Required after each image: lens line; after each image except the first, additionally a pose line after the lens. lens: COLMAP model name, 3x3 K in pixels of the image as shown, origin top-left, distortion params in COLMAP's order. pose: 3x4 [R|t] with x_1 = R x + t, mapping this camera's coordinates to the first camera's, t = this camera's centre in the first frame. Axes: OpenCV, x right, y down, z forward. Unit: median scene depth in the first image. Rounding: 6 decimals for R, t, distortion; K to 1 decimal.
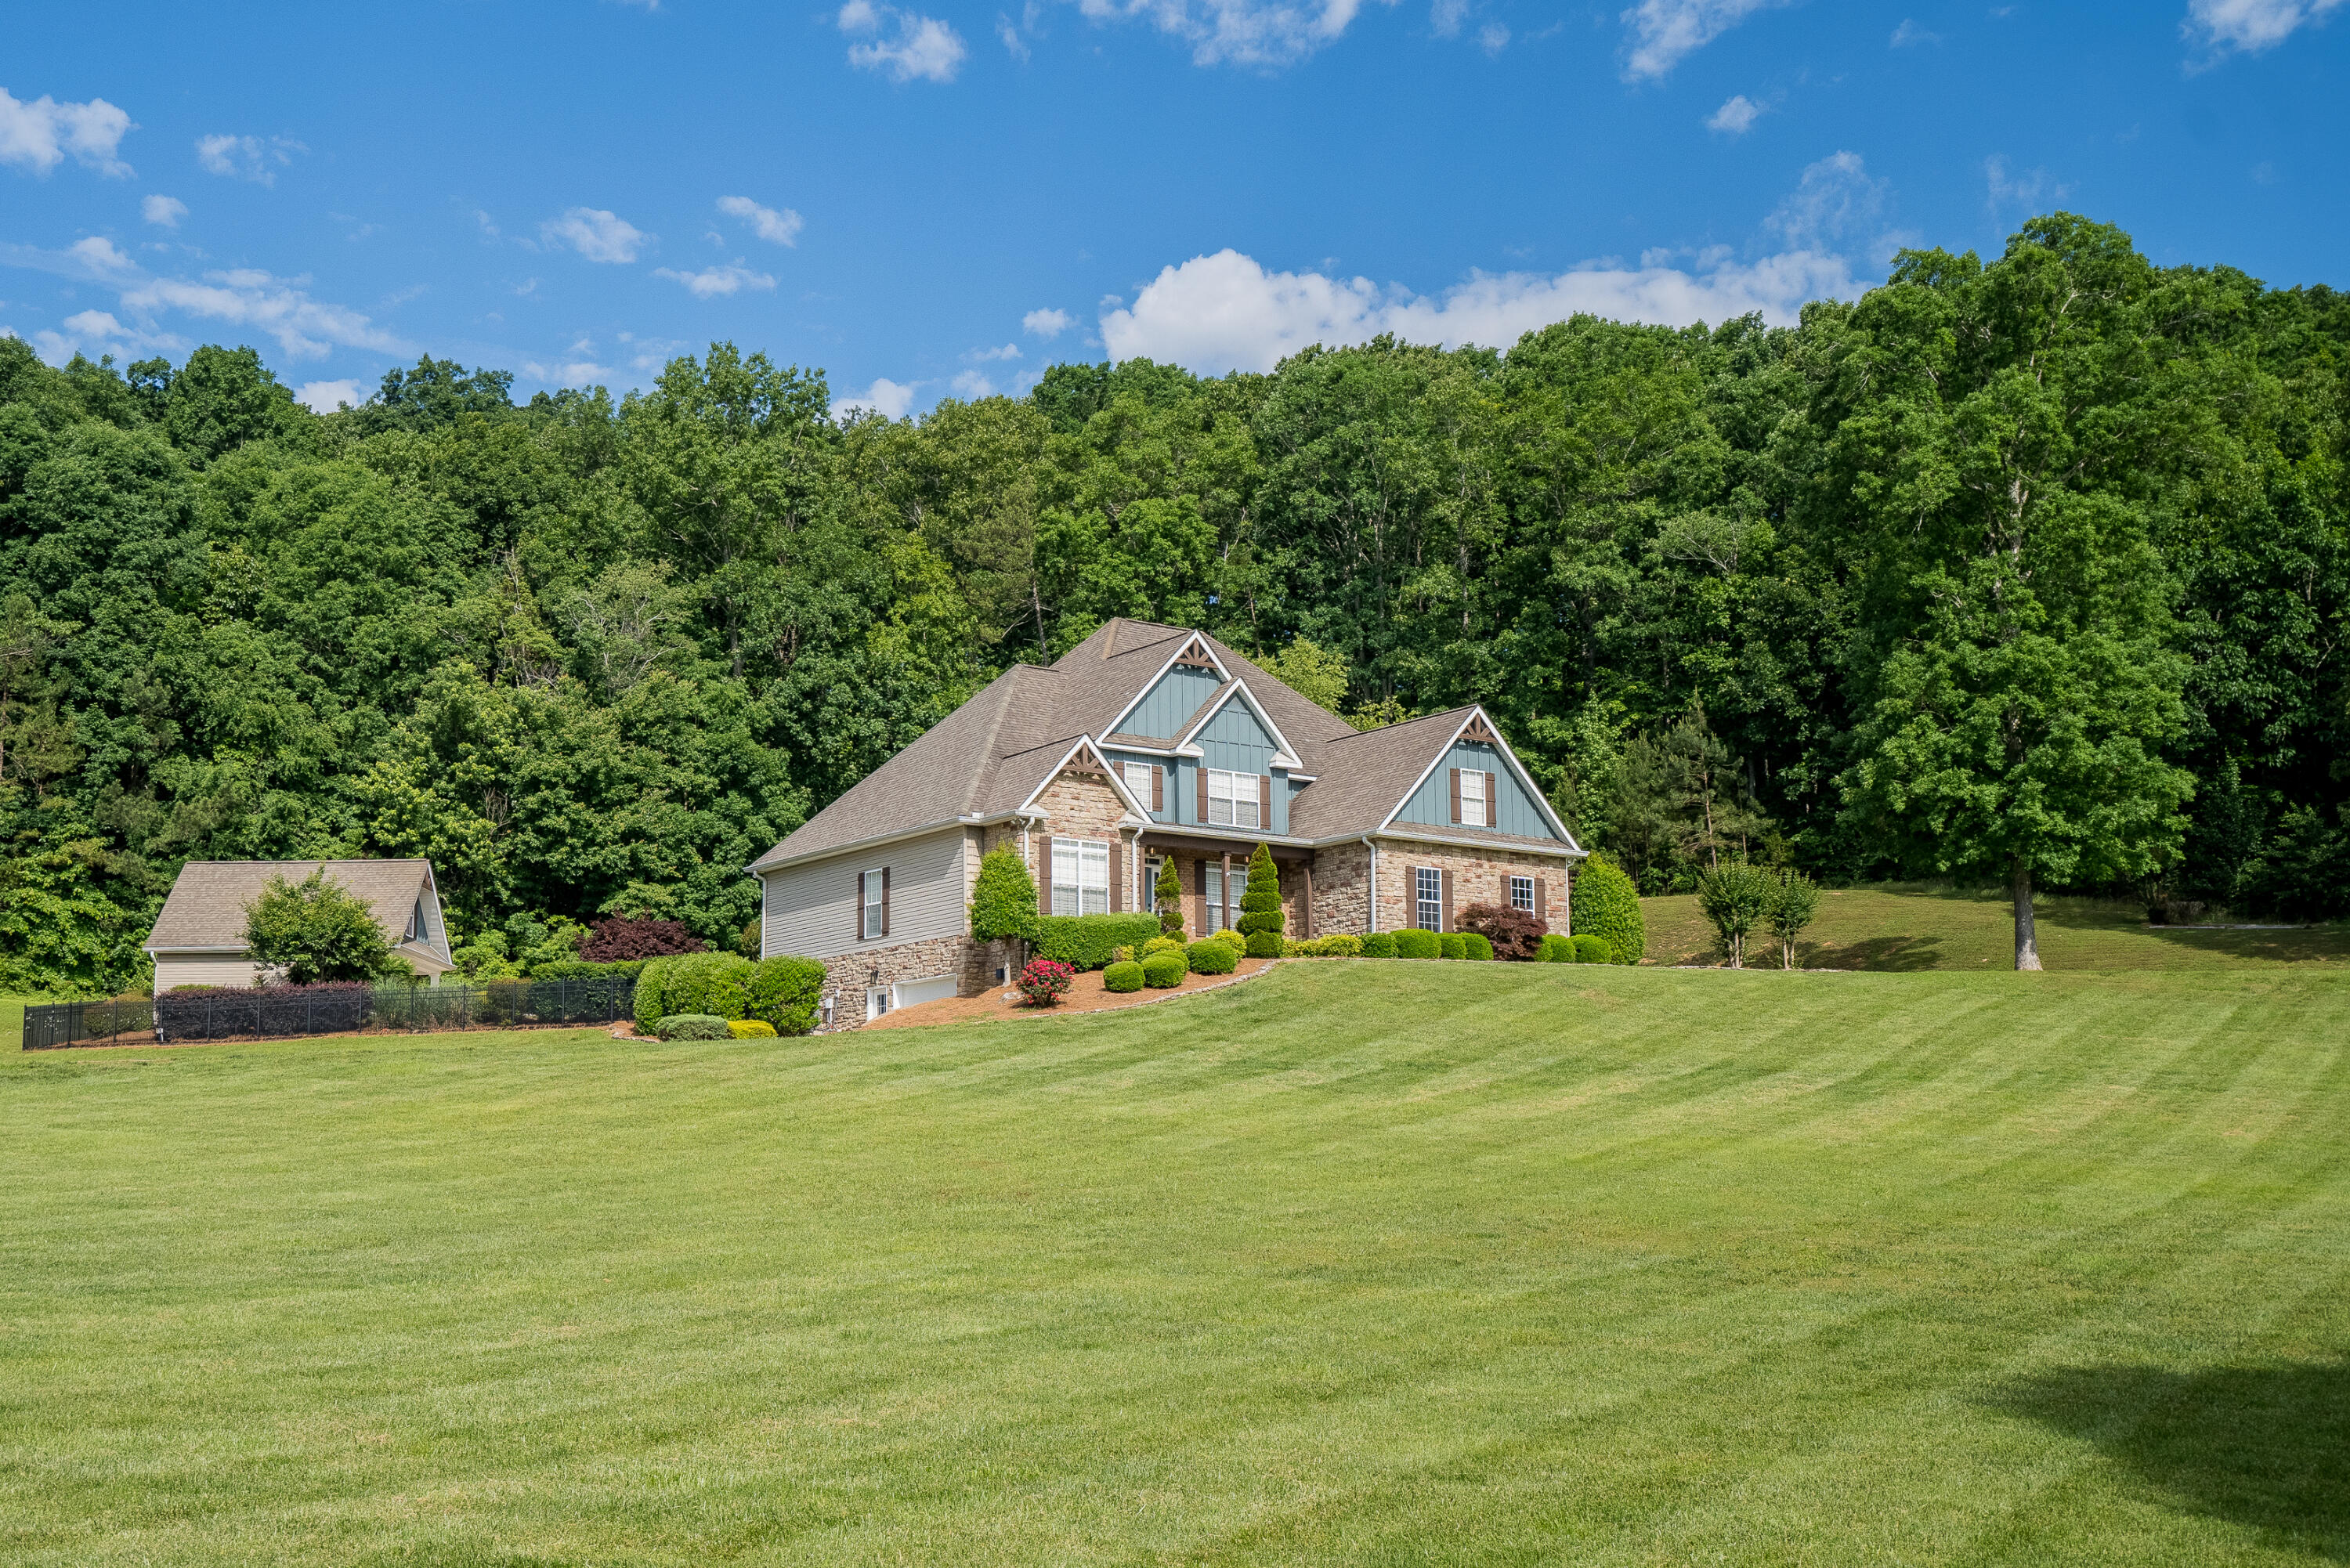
lens RADIAL K [[2522.9, 0, 1149.2], [0, 2522.9, 806.0], [0, 0, 1]] dist [0.076231, 0.000000]
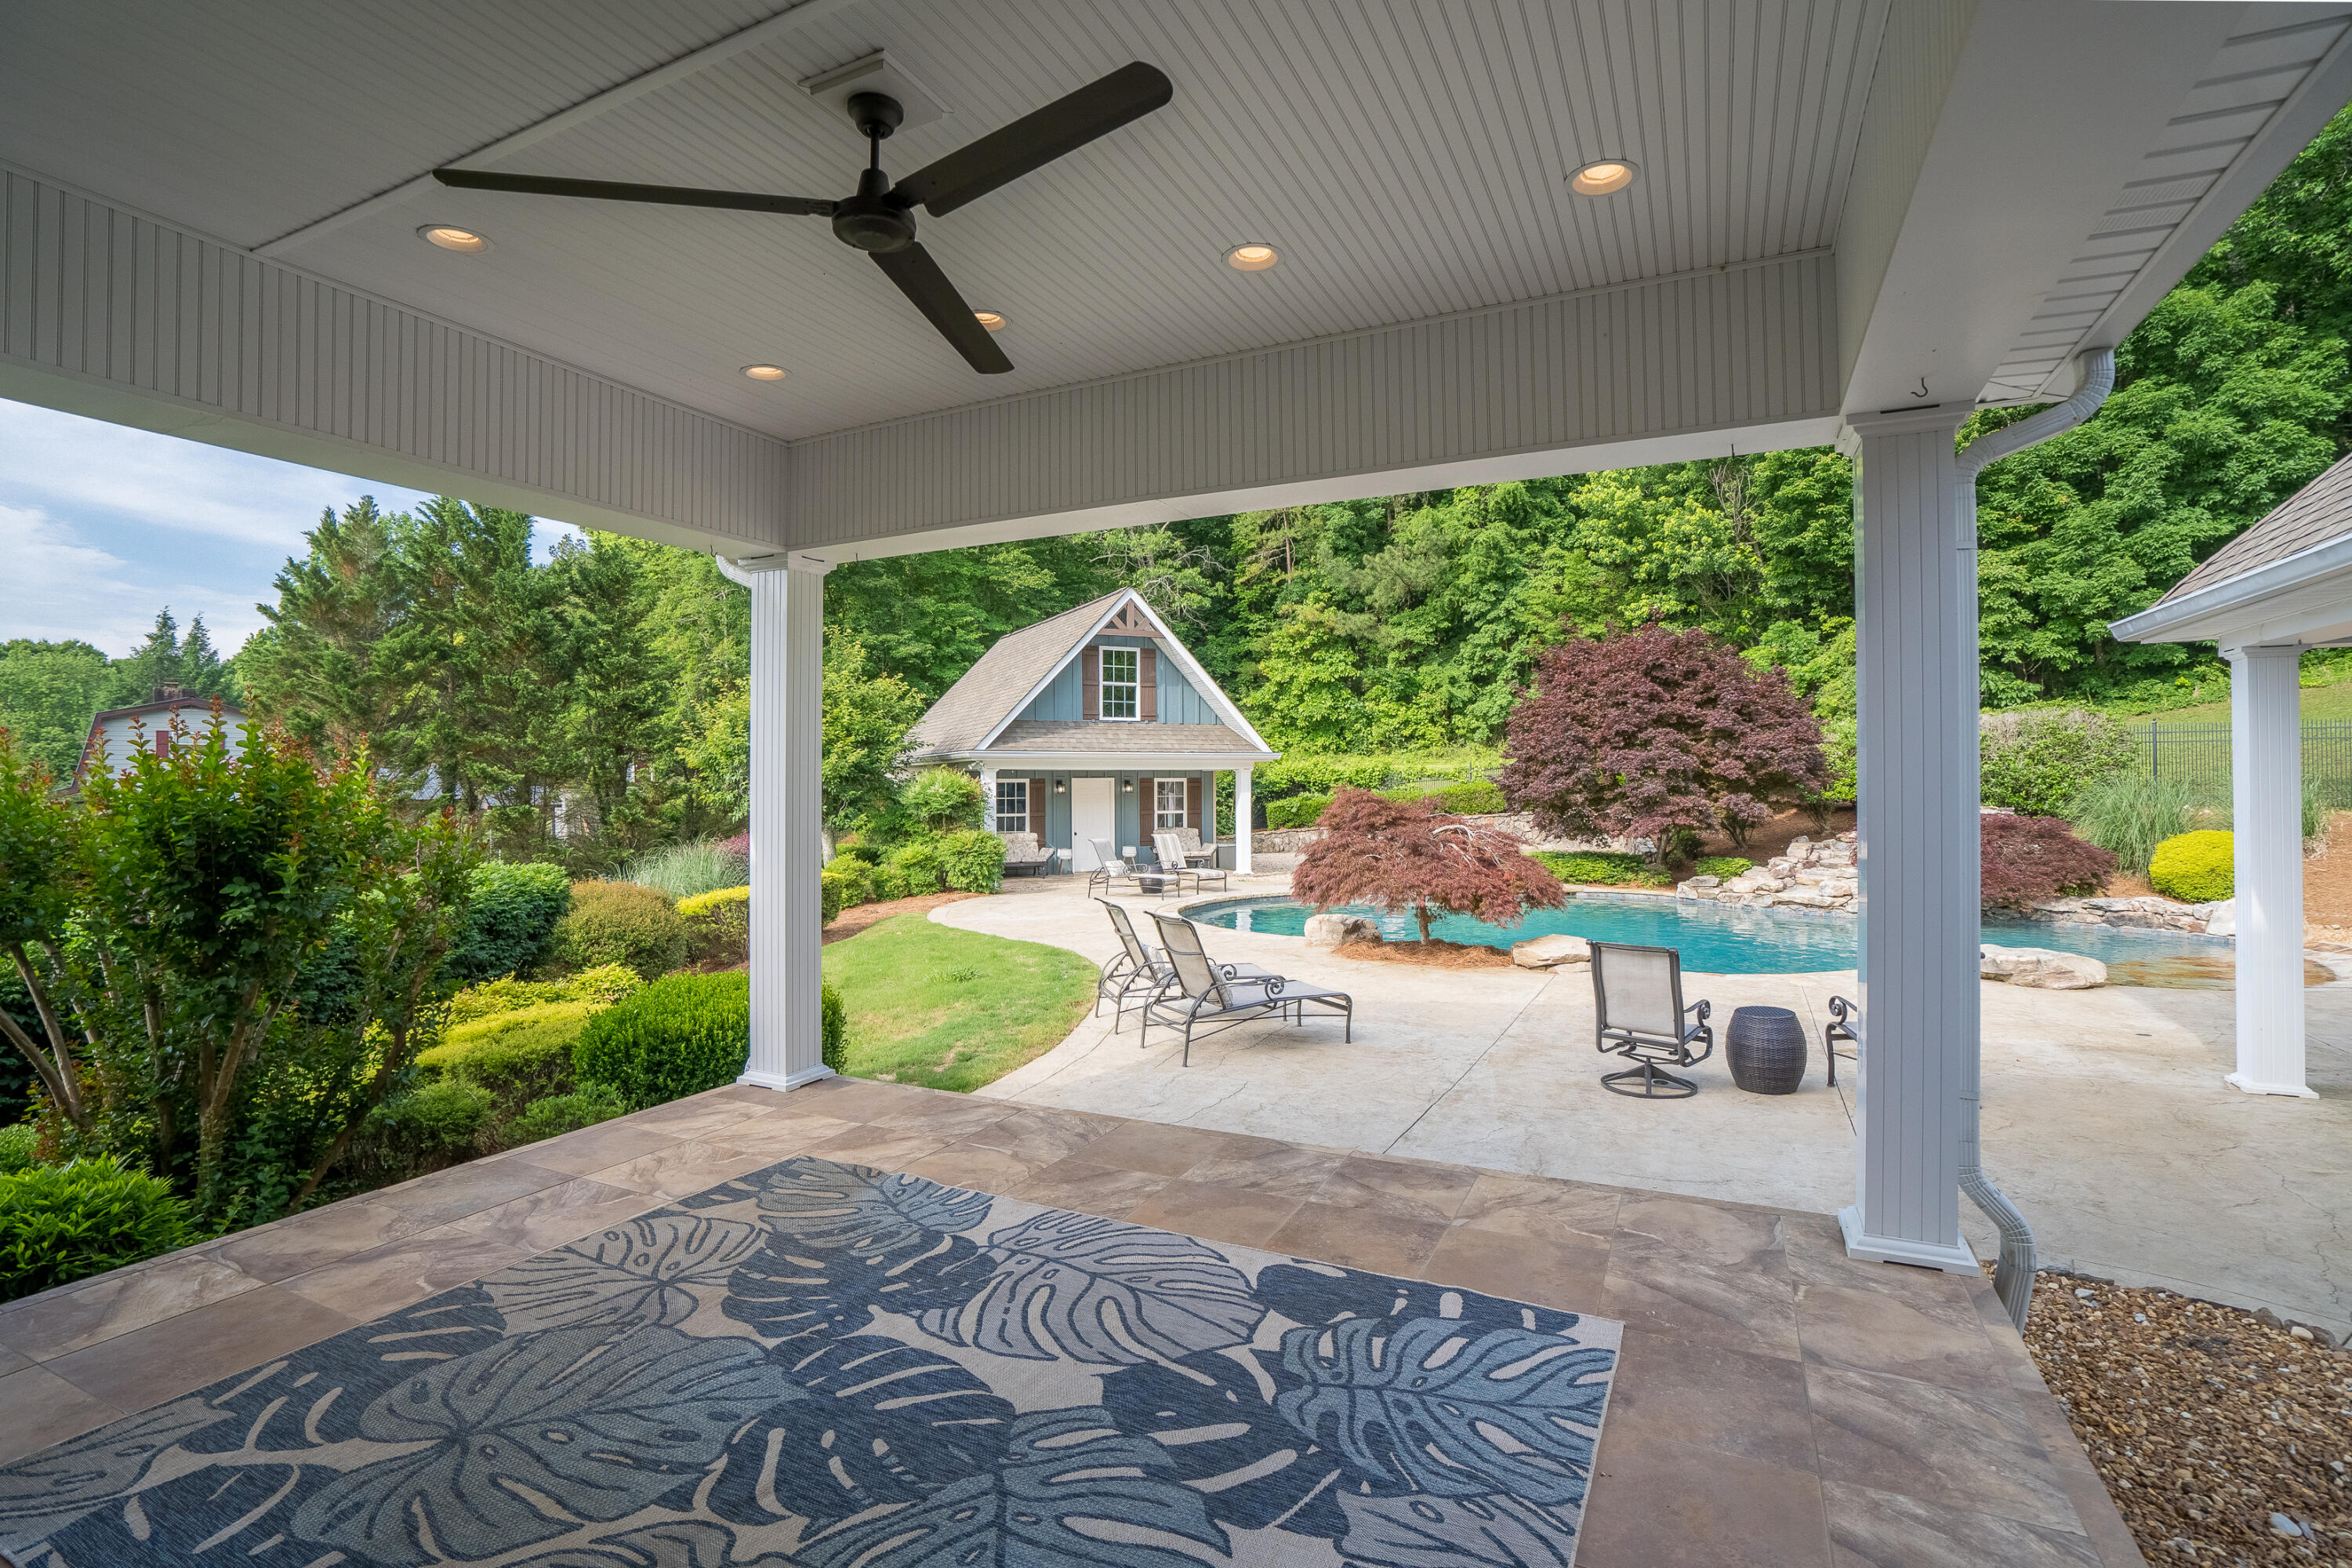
lens RADIAL K [[1110.4, 0, 1181.0], [0, 1110.4, 764.4], [0, 0, 1]] dist [-0.033787, 0.011673]
pose [[0.463184, -0.014900, -0.886137, -0.041291], [0.153366, 0.986122, 0.063583, 0.036731], [0.872892, -0.165354, 0.459041, 0.696868]]
